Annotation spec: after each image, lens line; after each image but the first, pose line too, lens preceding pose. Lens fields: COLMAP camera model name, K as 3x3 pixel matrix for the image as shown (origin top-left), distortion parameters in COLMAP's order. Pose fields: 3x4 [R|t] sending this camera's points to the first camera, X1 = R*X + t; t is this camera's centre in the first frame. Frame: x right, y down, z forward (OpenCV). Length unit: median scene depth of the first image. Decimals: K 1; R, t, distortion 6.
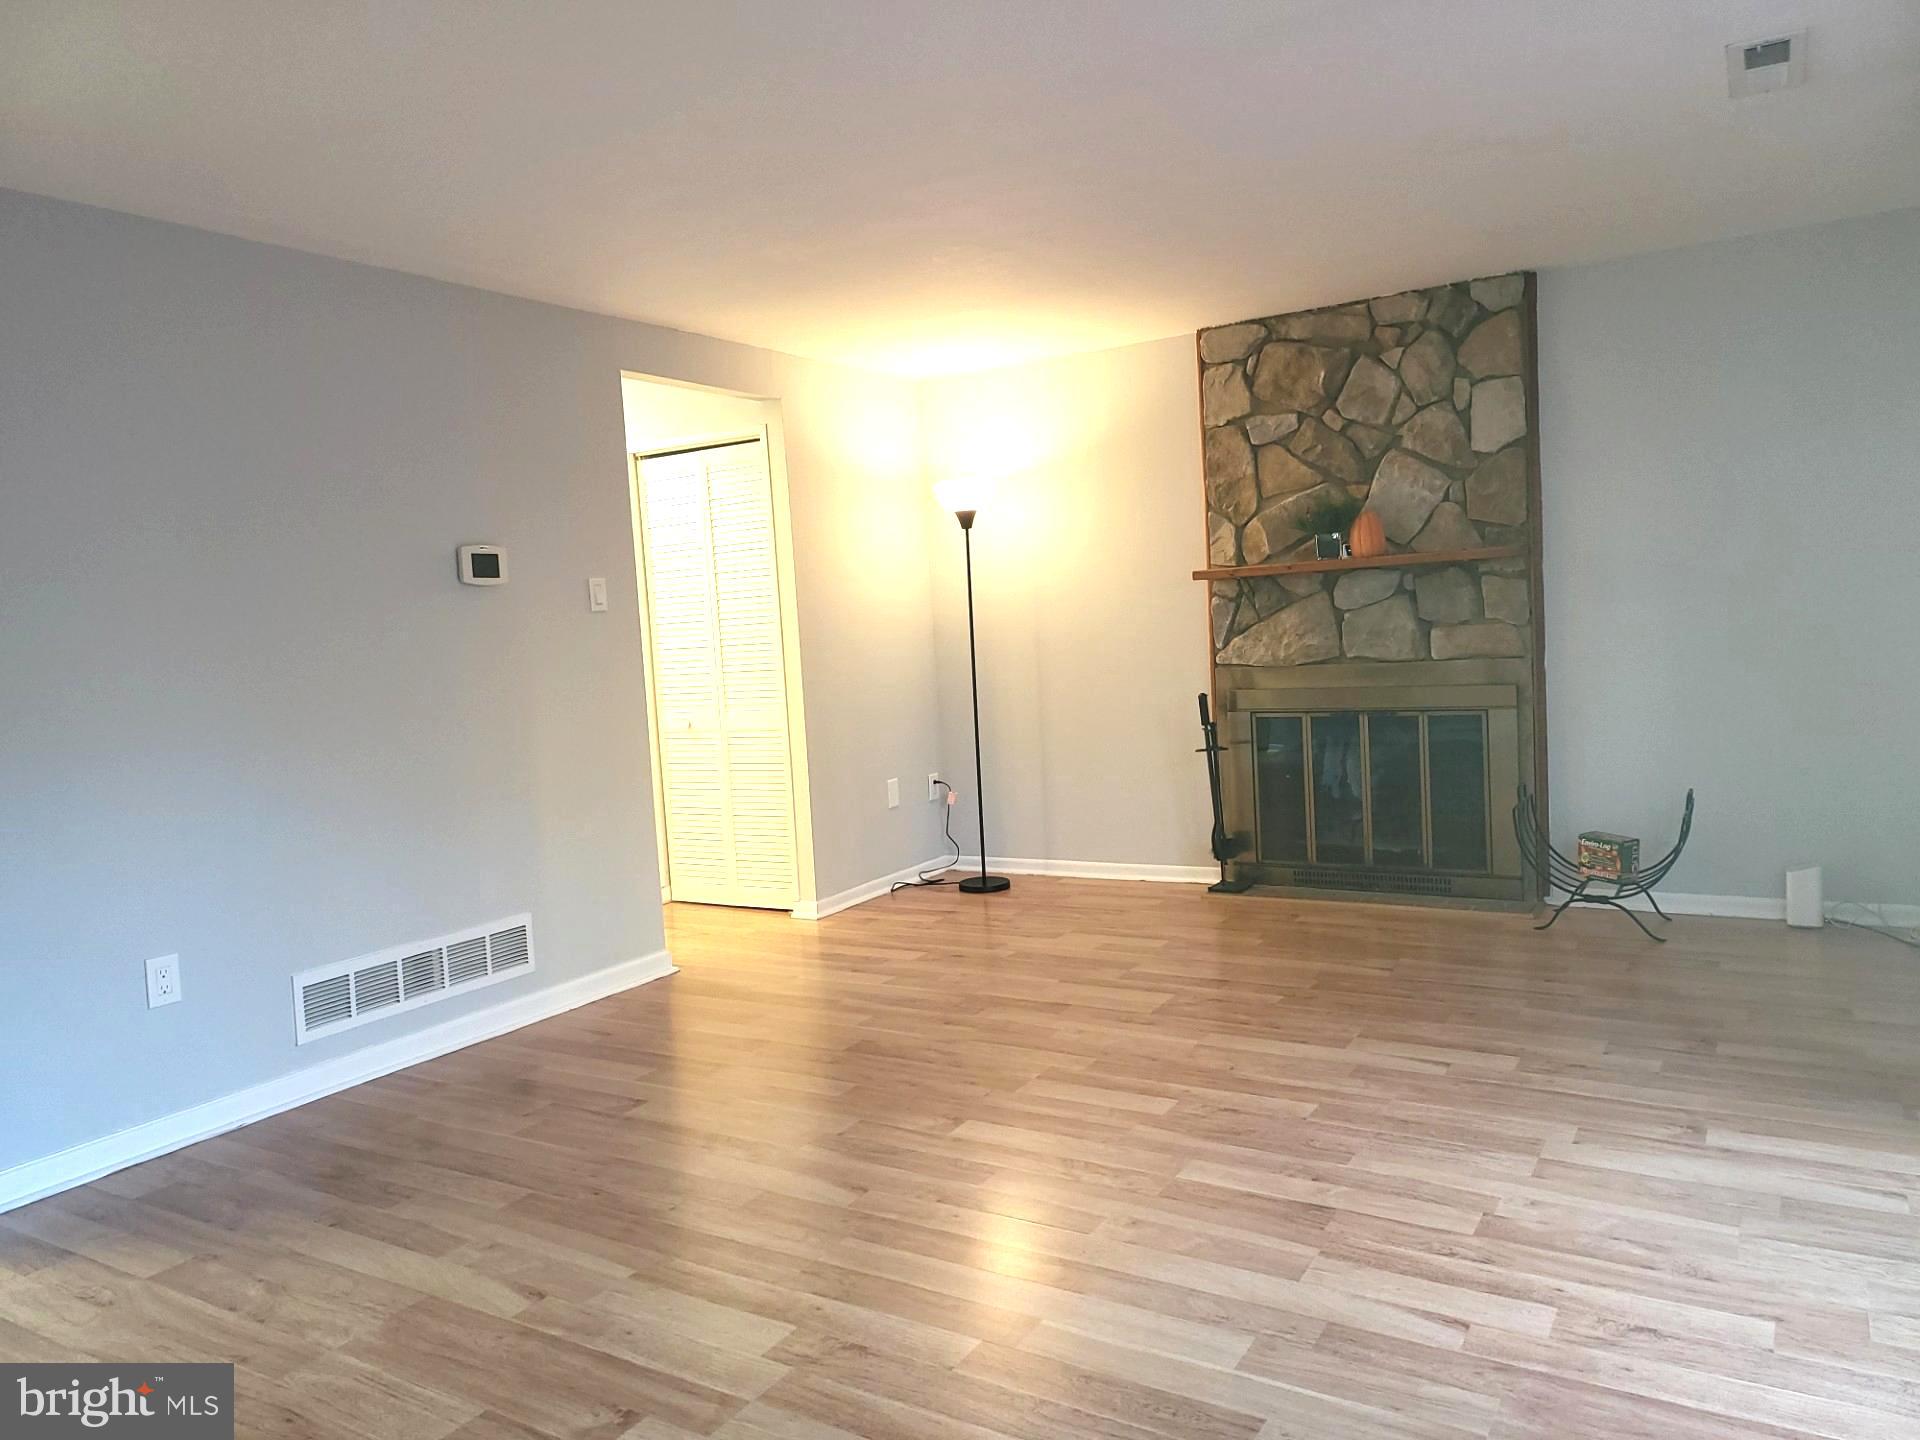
lens RADIAL K [[1344.3, 0, 960.0], [0, 1344.3, 720.0], [0, 0, 1]] dist [0.078949, -0.096154]
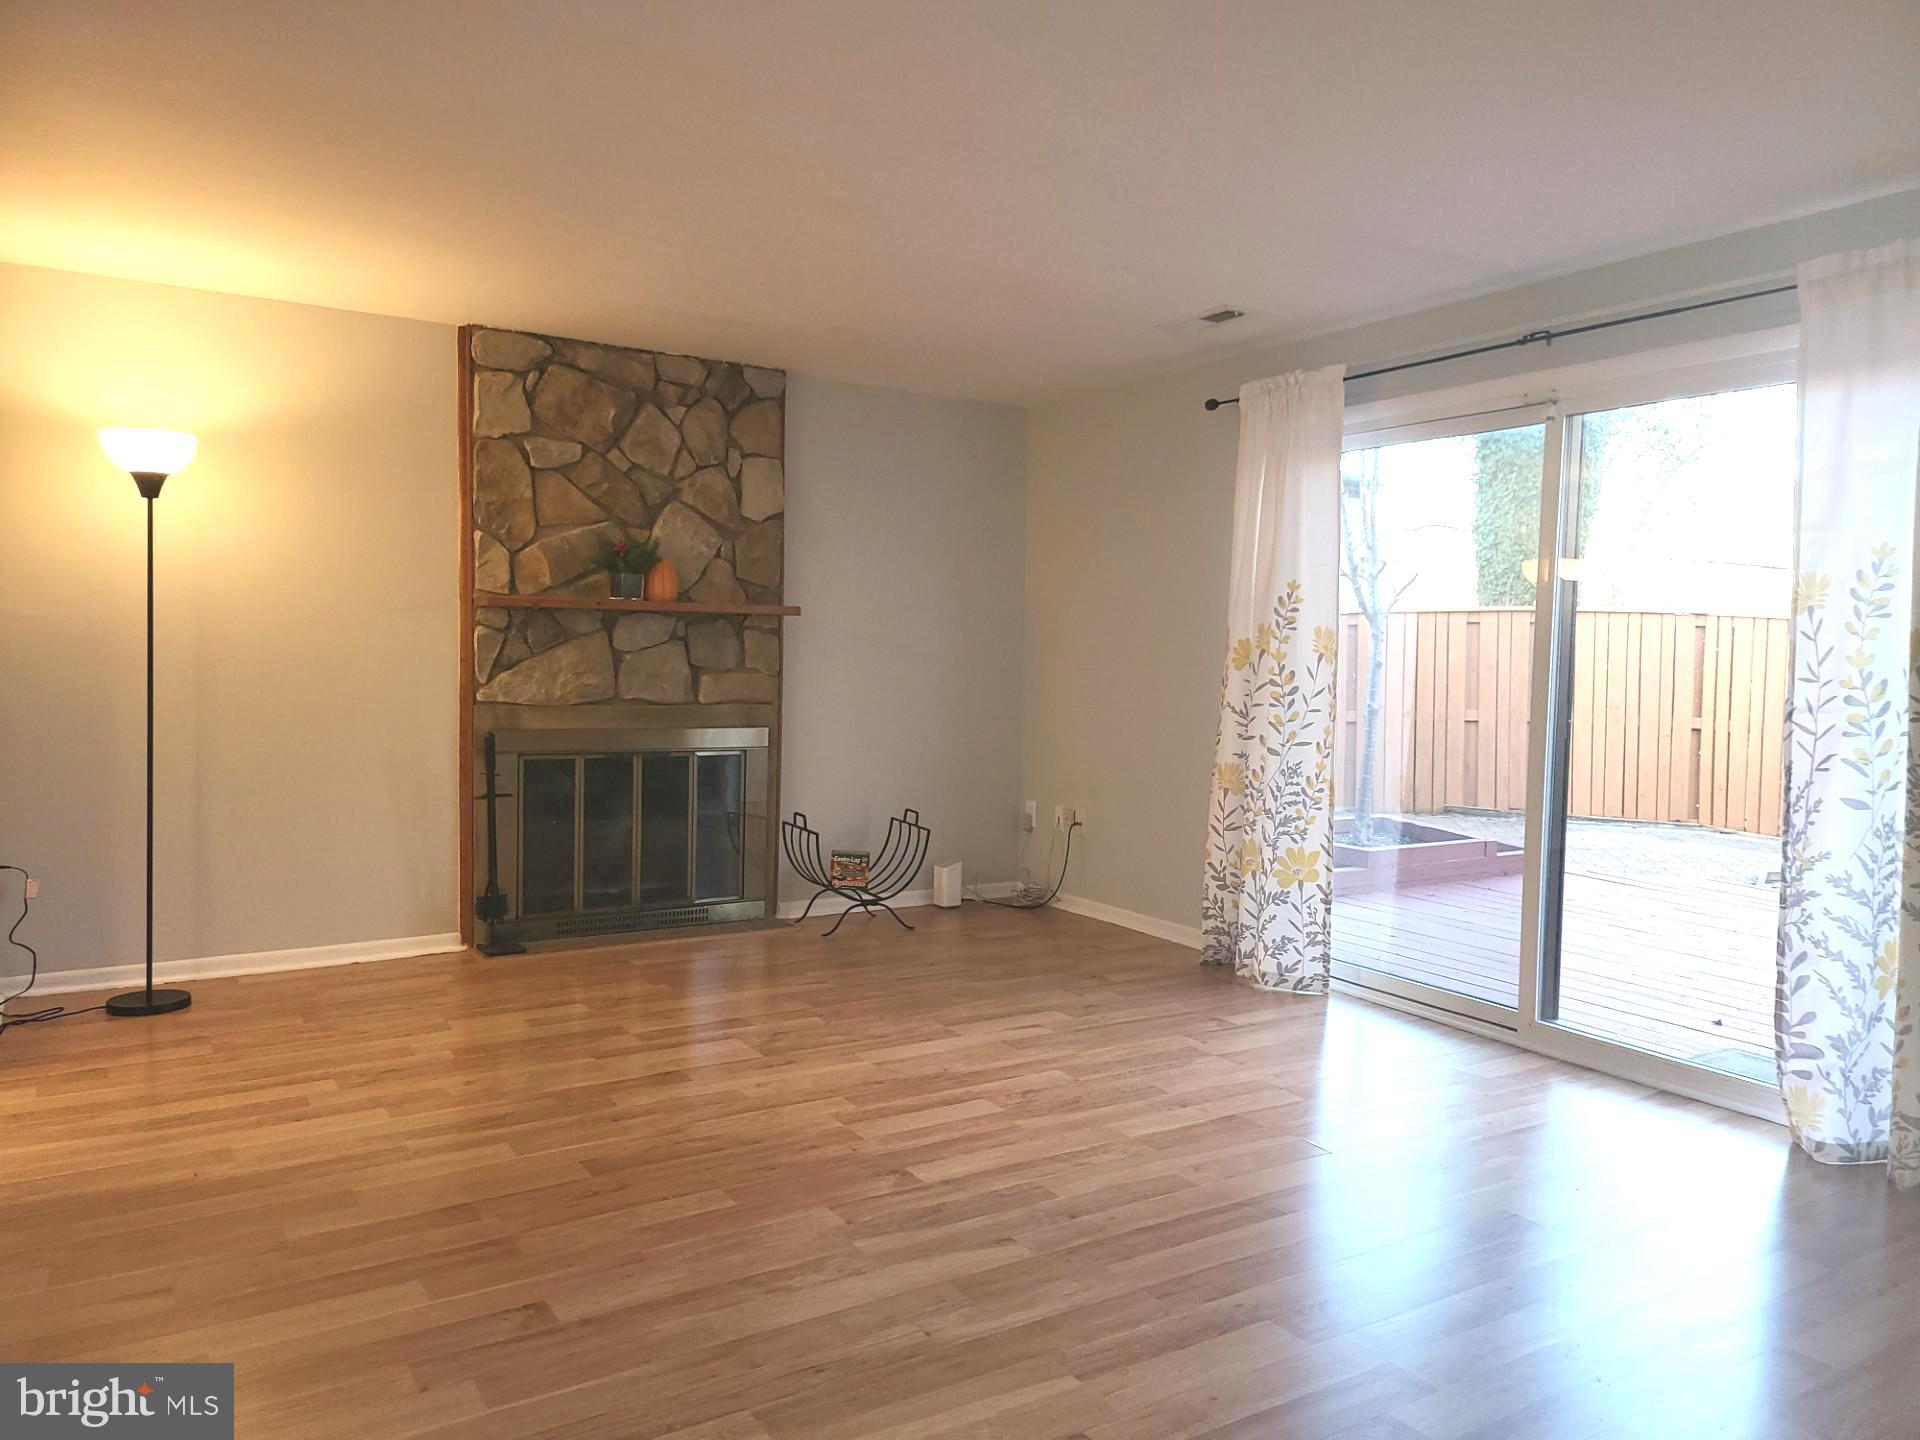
lens RADIAL K [[1377.5, 0, 960.9], [0, 1377.5, 745.7], [0, 0, 1]] dist [0.045017, 0.000501]
pose [[0.425543, 0.005251, 0.904923, -0.543007], [0.023853, 0.999571, -0.017017, 0.012074], [-0.904624, 0.028827, 0.425235, 0.349113]]
